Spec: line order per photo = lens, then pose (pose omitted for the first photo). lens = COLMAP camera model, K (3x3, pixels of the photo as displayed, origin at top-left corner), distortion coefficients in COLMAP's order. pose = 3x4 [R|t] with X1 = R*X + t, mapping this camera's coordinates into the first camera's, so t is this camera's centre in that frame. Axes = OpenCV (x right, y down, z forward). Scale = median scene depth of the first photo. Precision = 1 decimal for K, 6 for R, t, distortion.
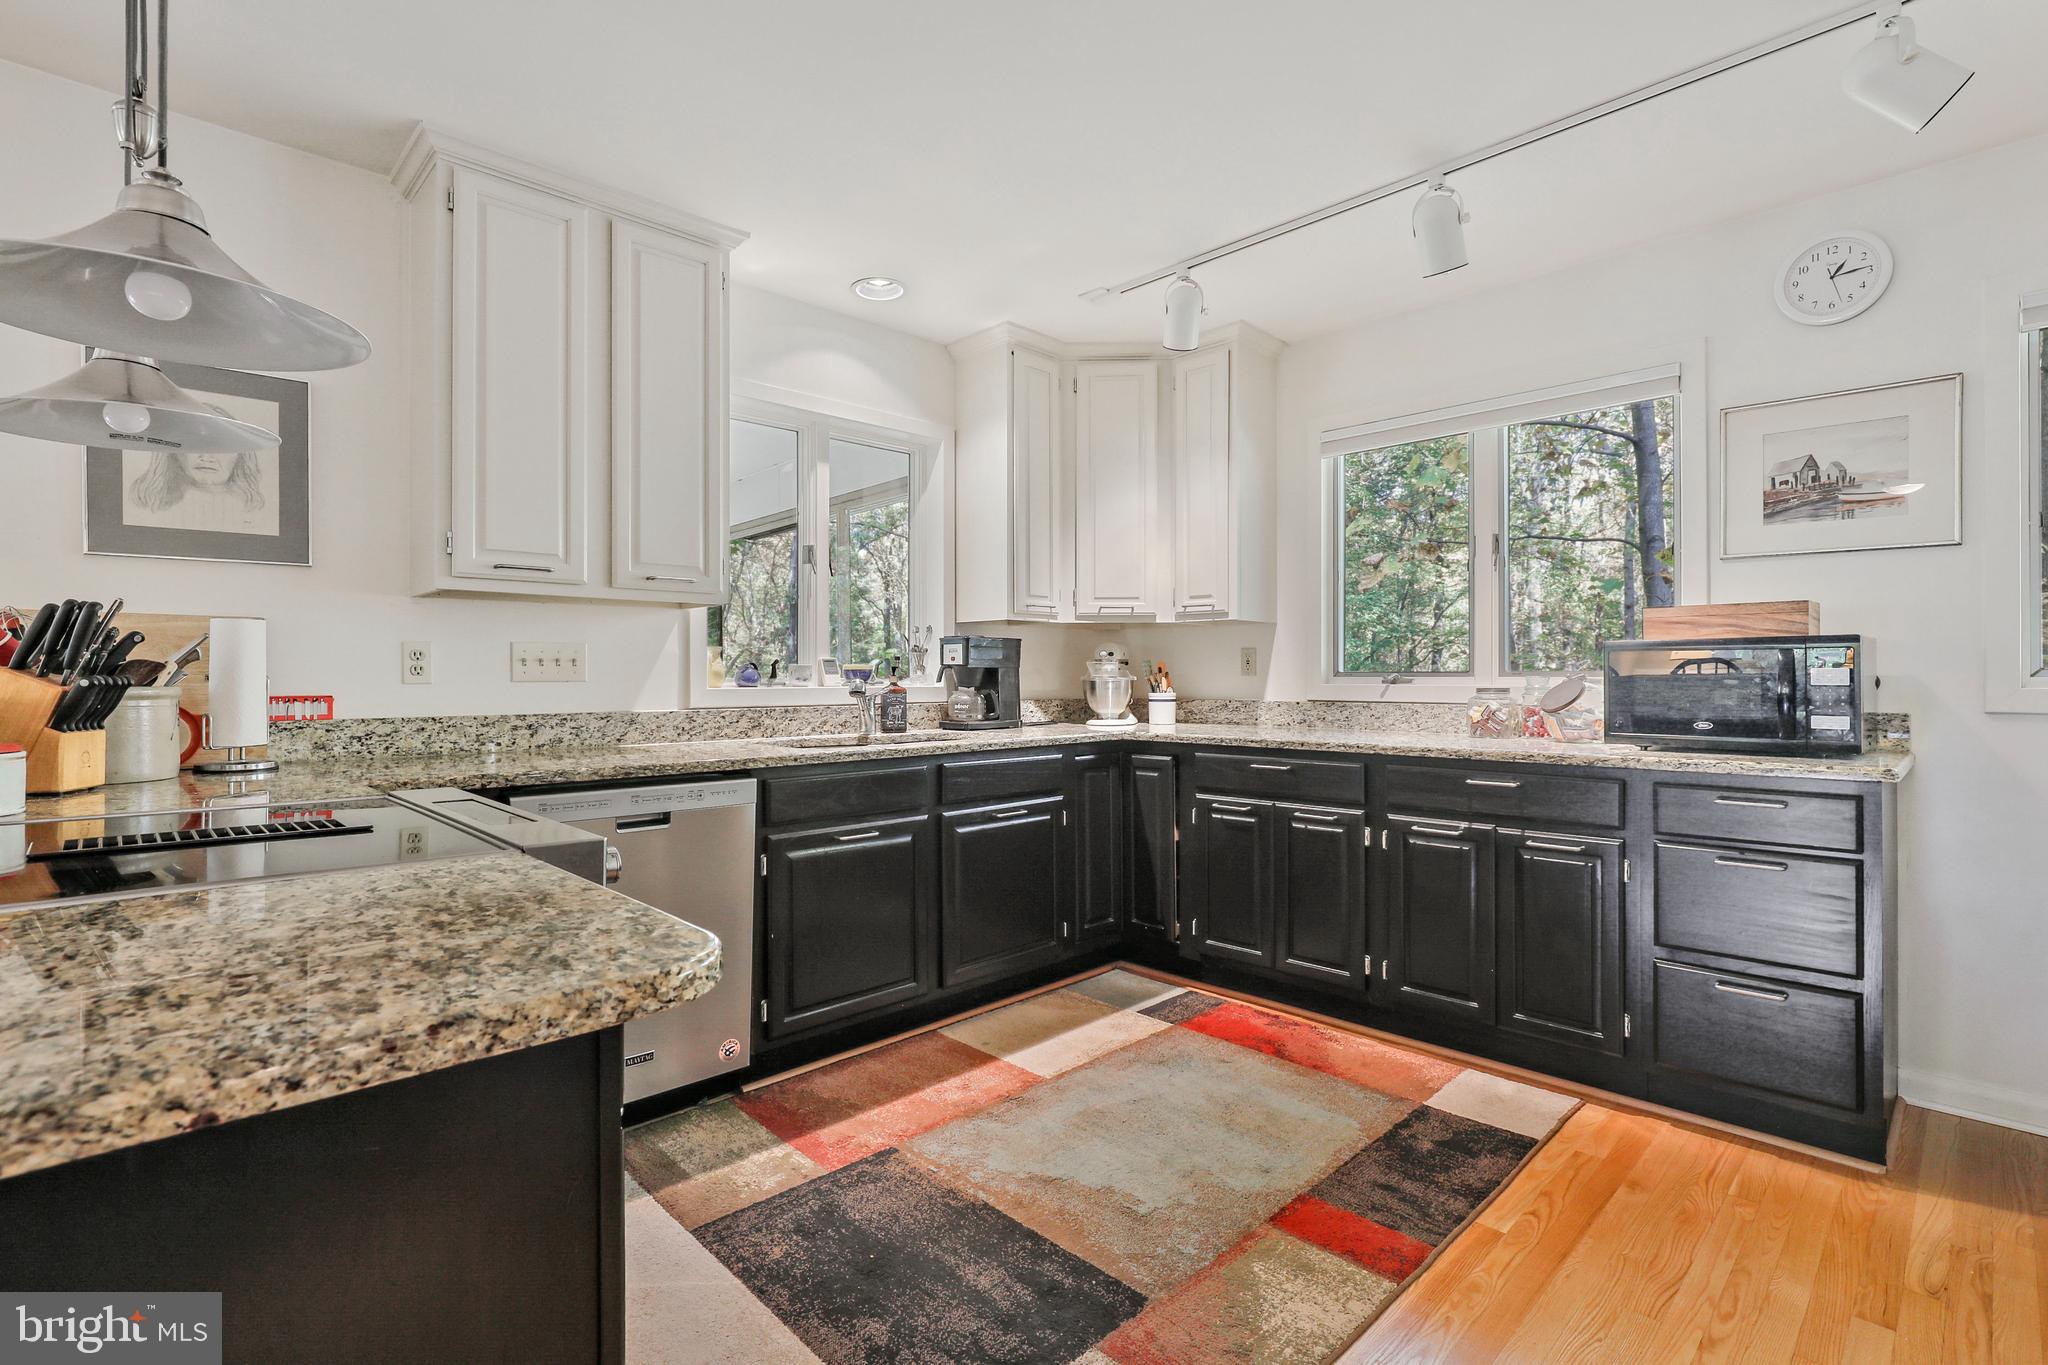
lens RADIAL K [[955.7, 0, 1019.0], [0, 955.7, 667.4], [0, 0, 1]] dist [-0.015739, 0.005009]
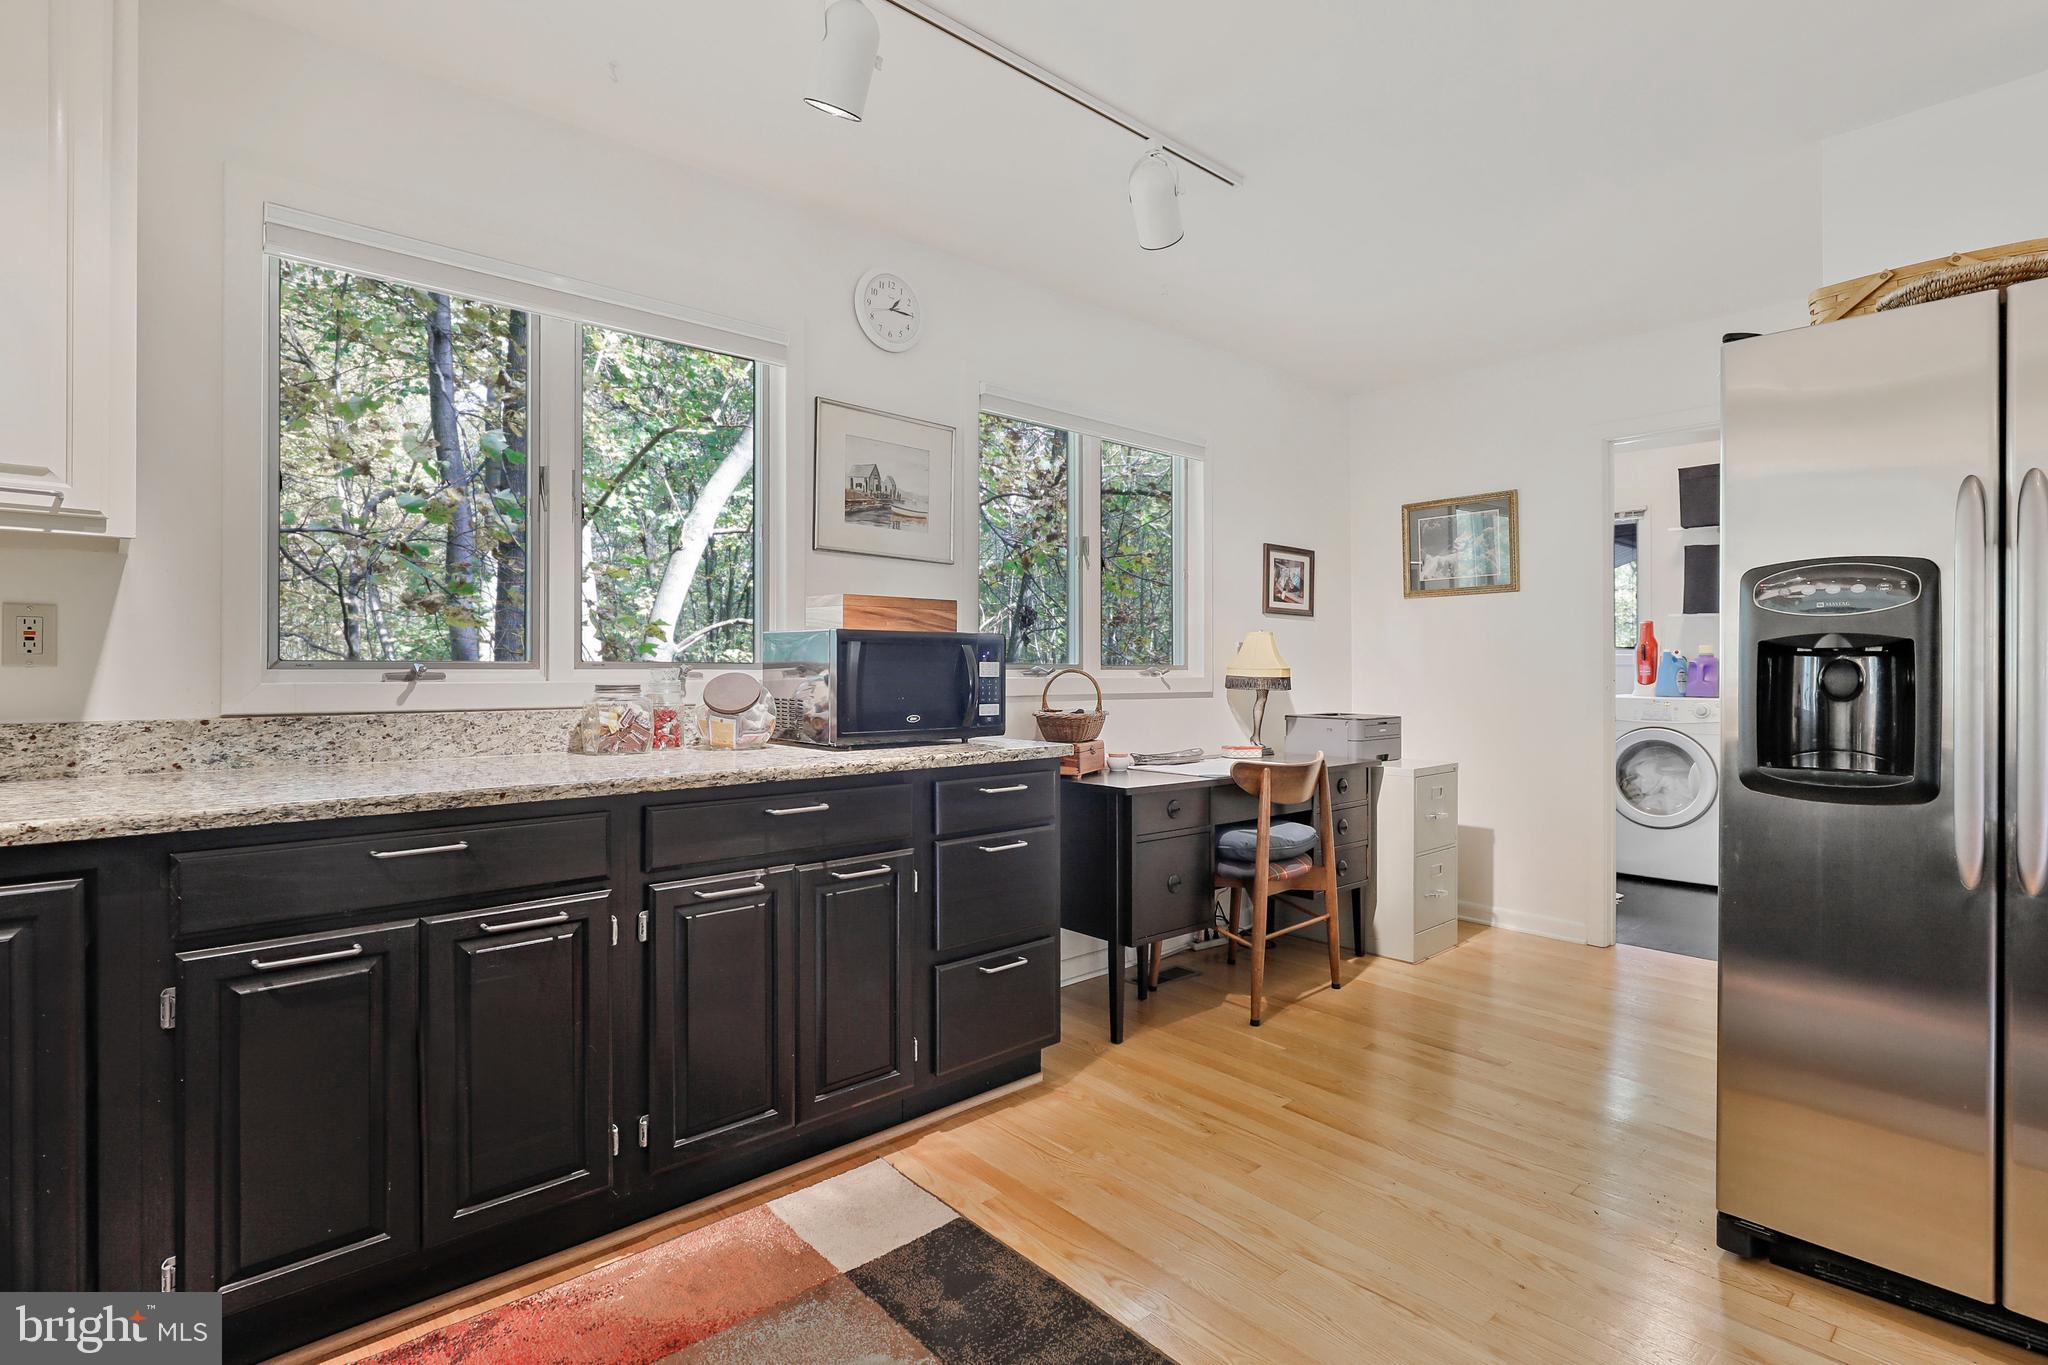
lens RADIAL K [[955.7, 0, 1011.2], [0, 955.7, 682.1], [0, 0, 1]] dist [-0.015739, 0.005009]
pose [[0.044024, -0.013464, 0.998940, -0.254031], [-0.011172, 0.999840, 0.013968, 0.007308], [-0.998968, -0.011775, 0.043867, 0.797171]]
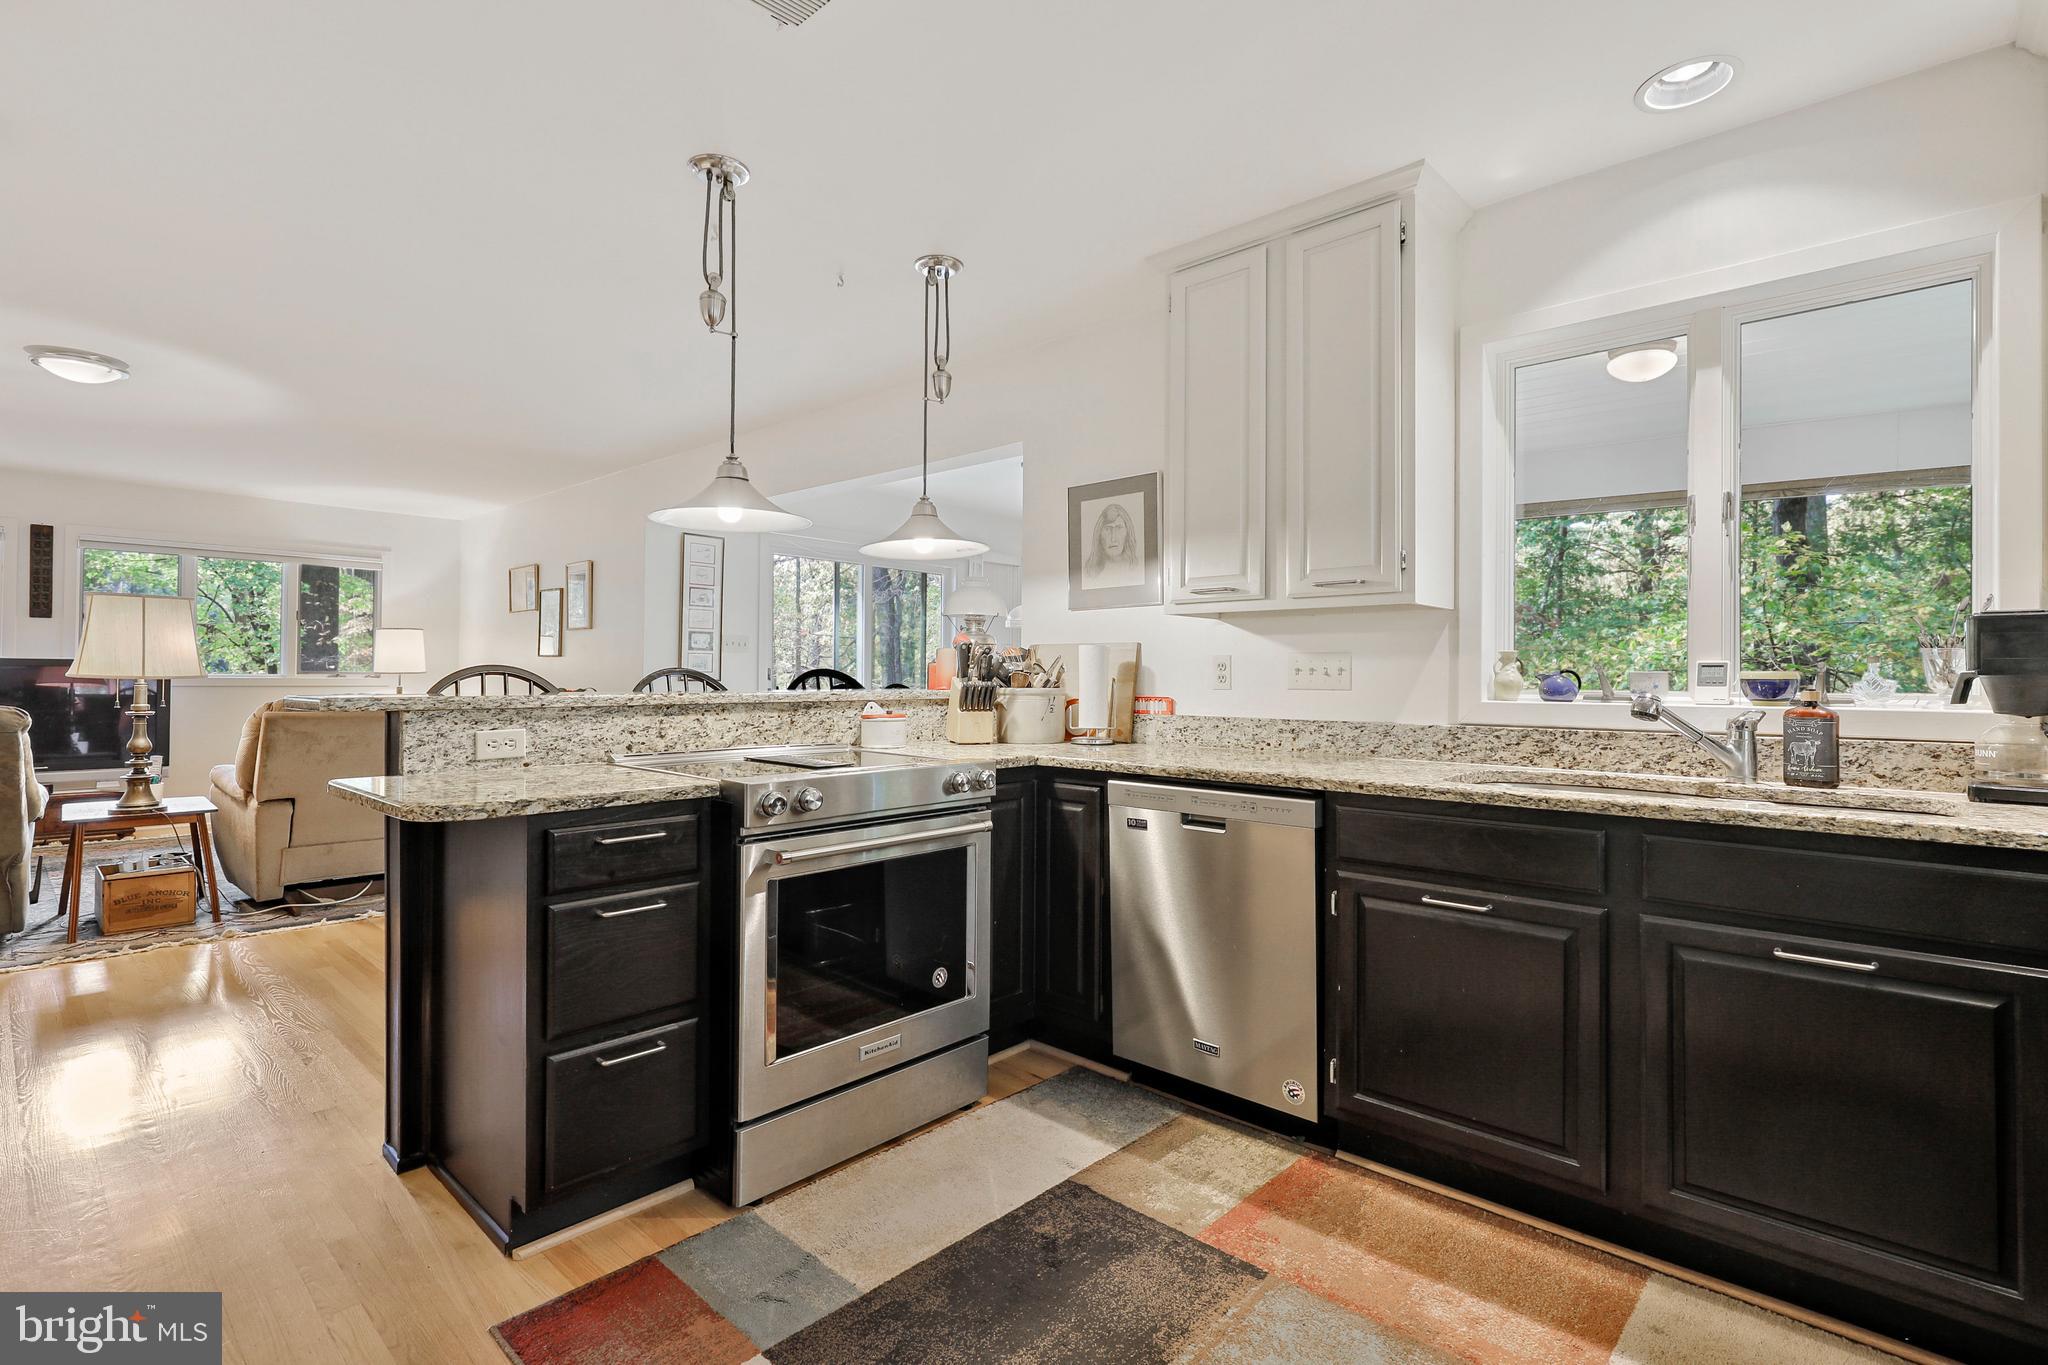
lens RADIAL K [[955.7, 0, 1015.0], [0, 955.7, 661.3], [0, 0, 1]] dist [-0.015739, 0.005009]
pose [[0.052863, -0.014064, -0.998503, 0.574563], [0.002350, 0.999900, -0.013959, -0.002196], [0.998599, -0.001609, 0.052891, 0.645583]]
